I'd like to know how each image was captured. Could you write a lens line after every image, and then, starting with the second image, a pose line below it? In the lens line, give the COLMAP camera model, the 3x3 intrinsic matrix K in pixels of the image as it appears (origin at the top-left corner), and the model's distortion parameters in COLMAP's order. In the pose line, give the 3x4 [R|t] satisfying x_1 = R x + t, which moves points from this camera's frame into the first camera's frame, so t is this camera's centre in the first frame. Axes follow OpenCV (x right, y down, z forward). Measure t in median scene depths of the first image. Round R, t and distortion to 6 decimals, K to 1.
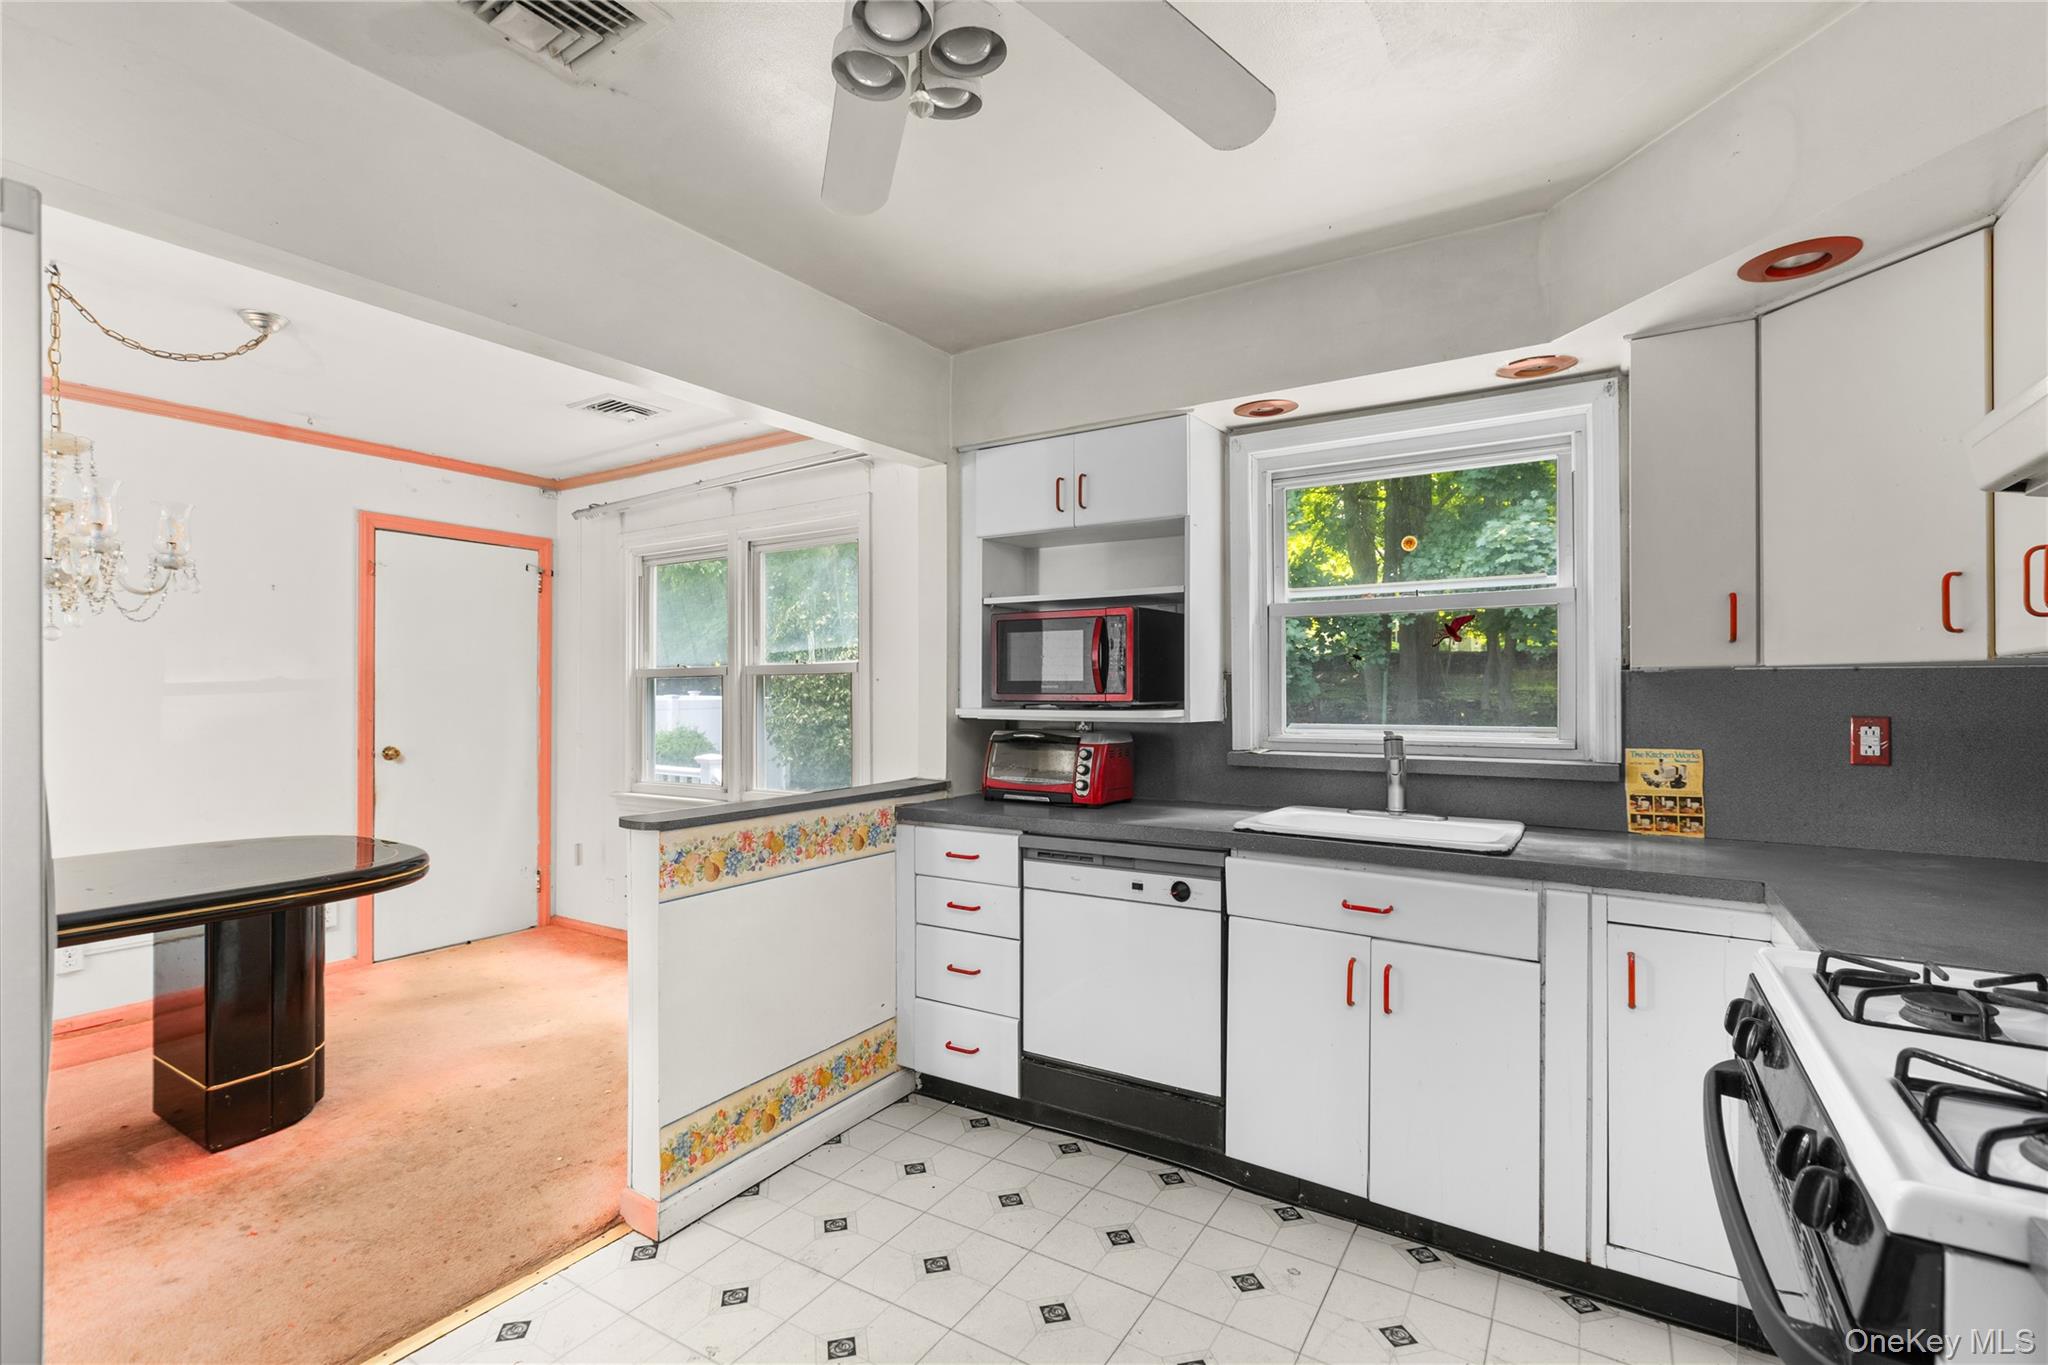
lens RADIAL K [[928.2, 0, 1018.1], [0, 928.2, 688.8], [0, 0, 1]] dist [0.003077, 0.000713]
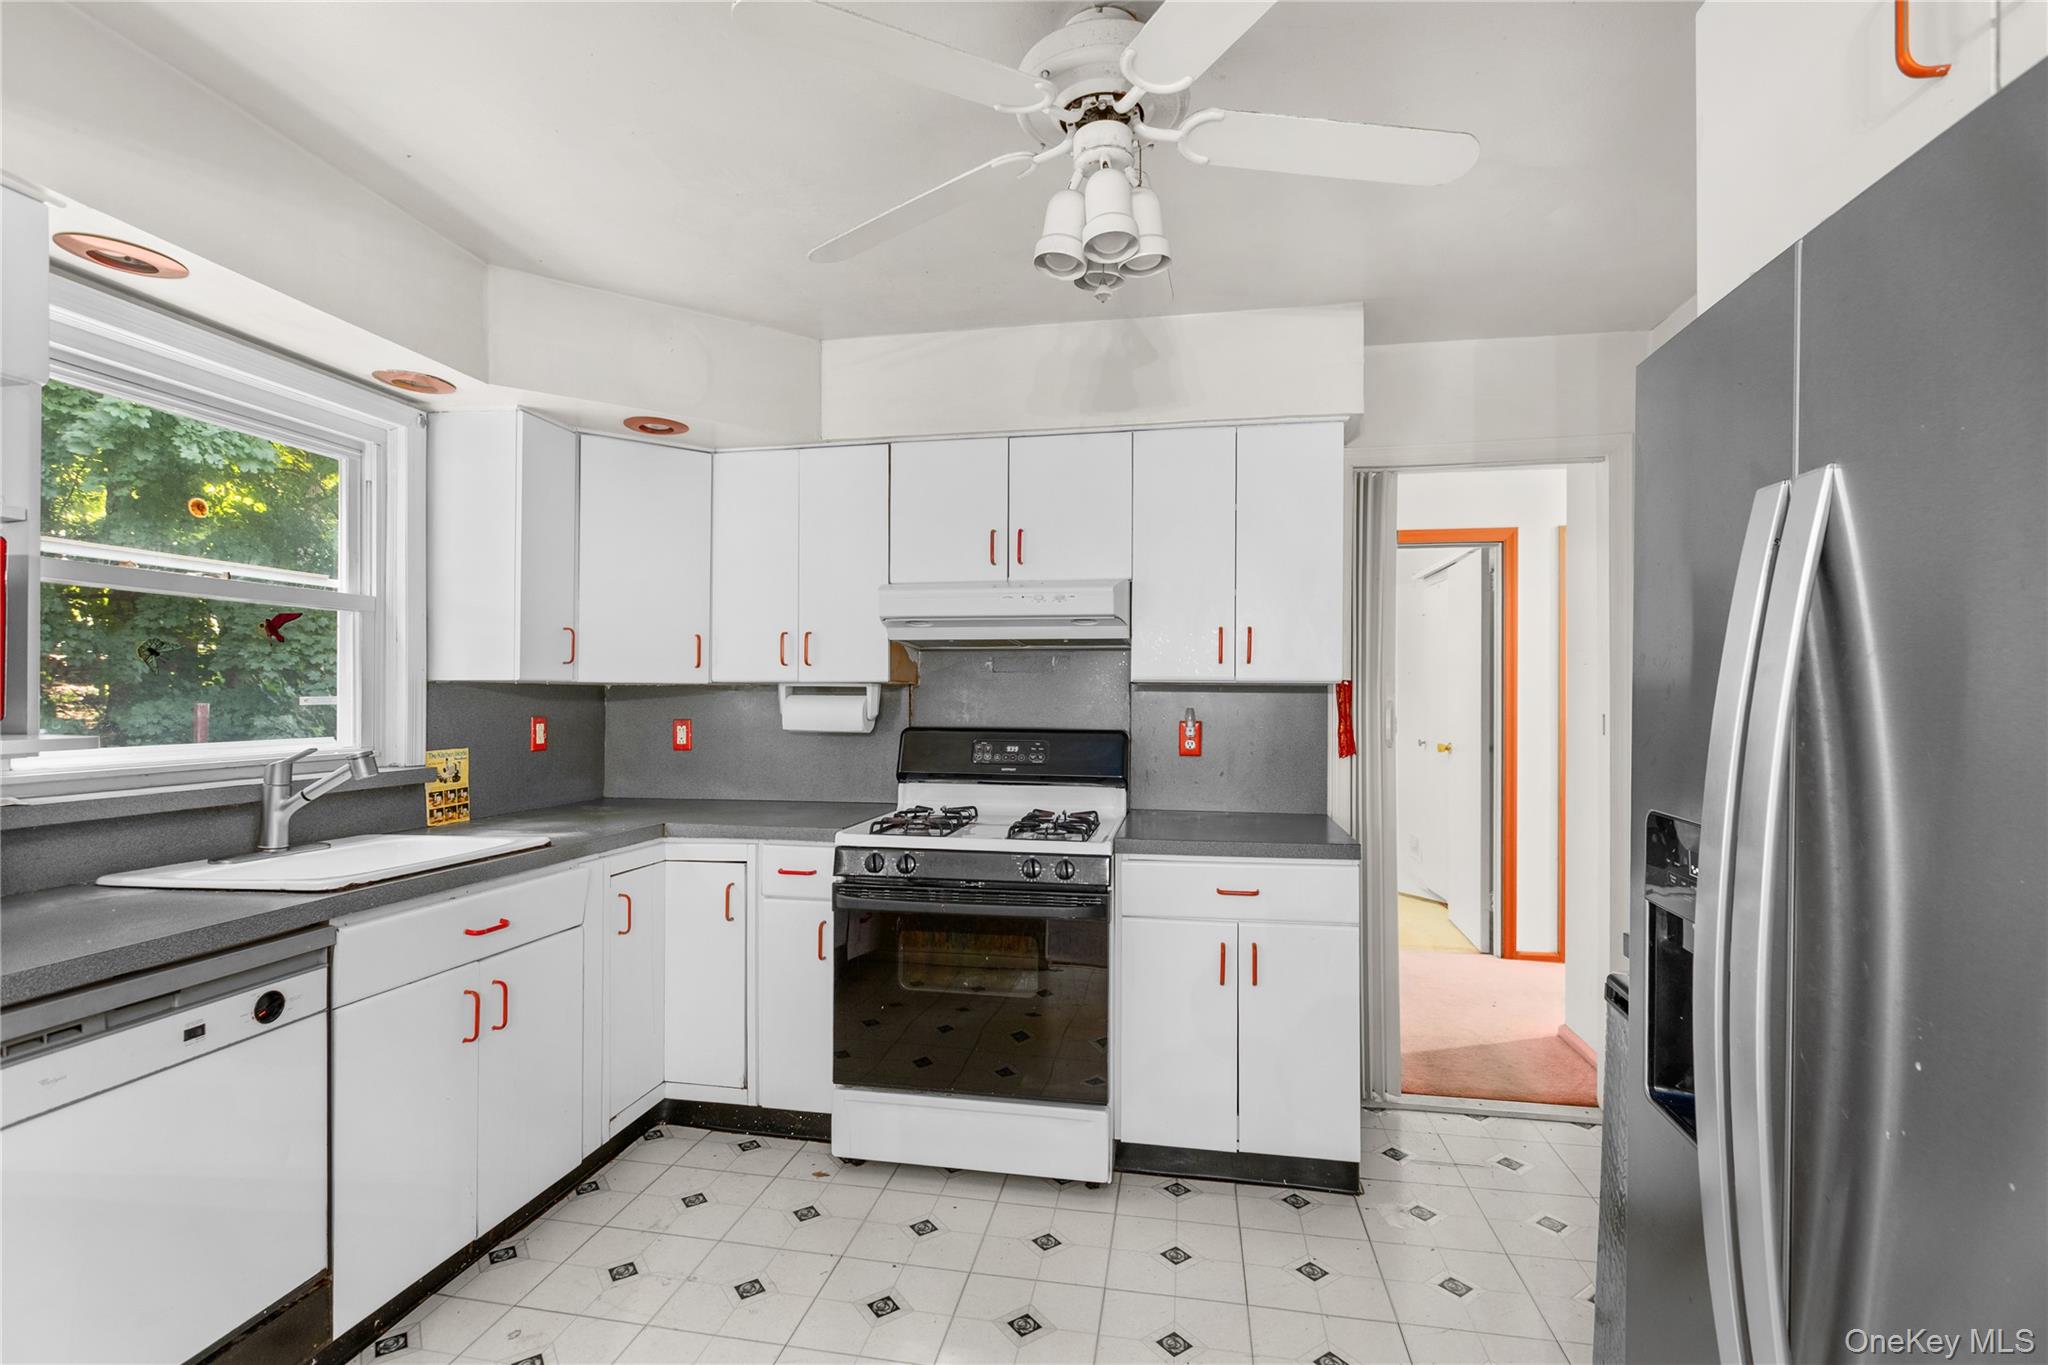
lens RADIAL K [[928.2, 0, 1022.3], [0, 928.2, 694.9], [0, 0, 1]] dist [0.003077, 0.000713]
pose [[-0.376767, 0.001131, 0.926308, -0.647188], [-0.009182, 0.999946, -0.004955, -0.004163], [-0.926263, -0.010372, -0.376736, 0.772173]]
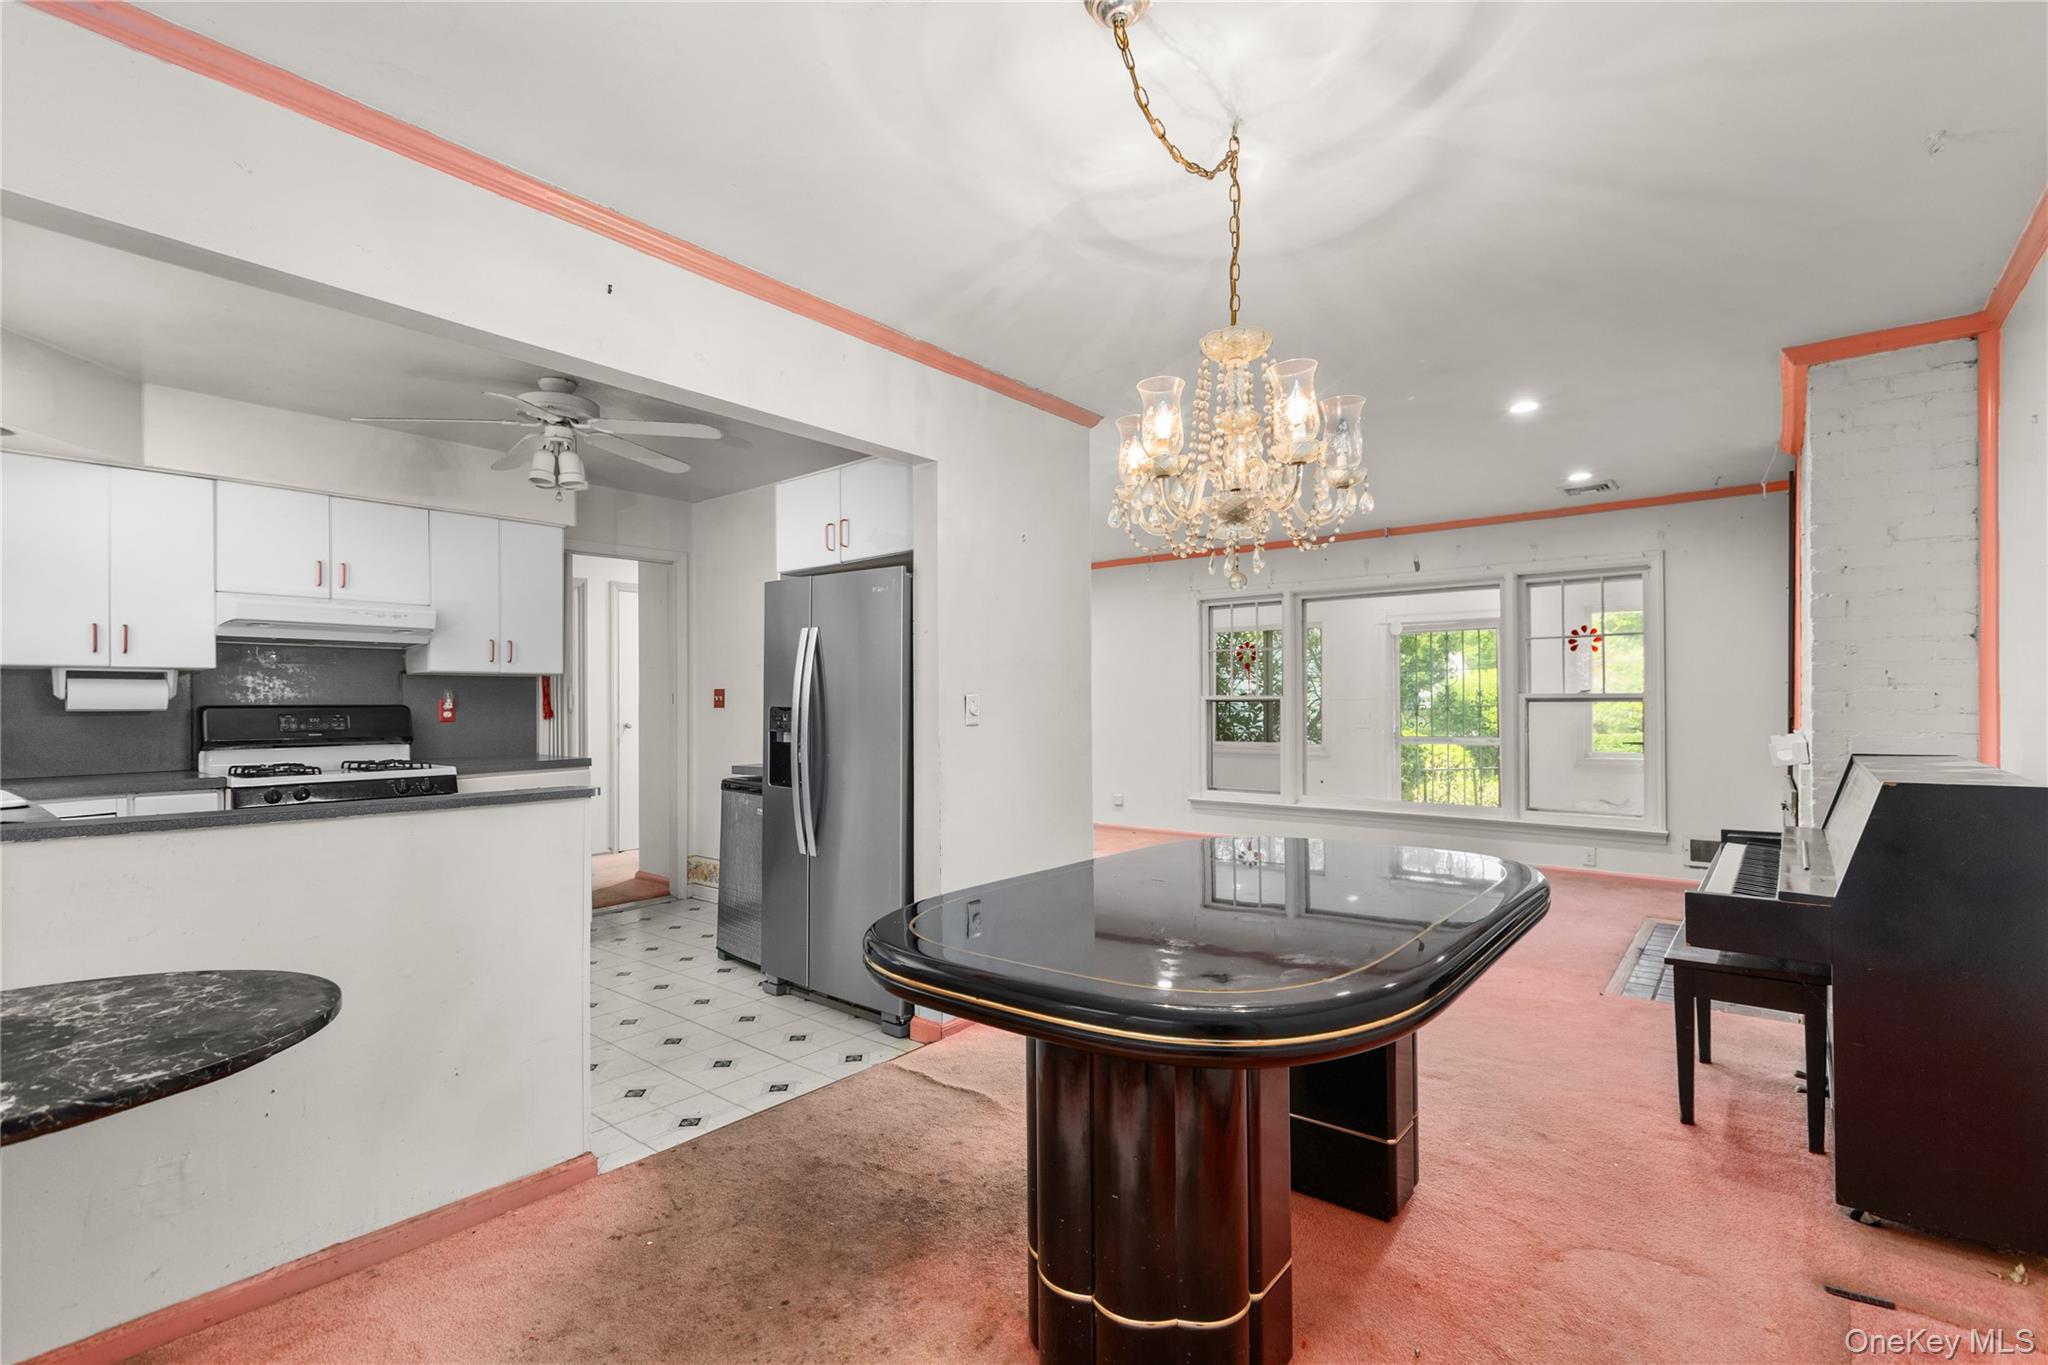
lens RADIAL K [[928.2, 0, 1028.5], [0, 928.2, 688.6], [0, 0, 1]] dist [0.003077, 0.000713]
pose [[-0.991976, -0.000407, 0.126425, -0.923135], [-0.001792, 0.999940, -0.010840, 0.015978], [-0.126413, -0.010979, -0.991917, 1.625734]]
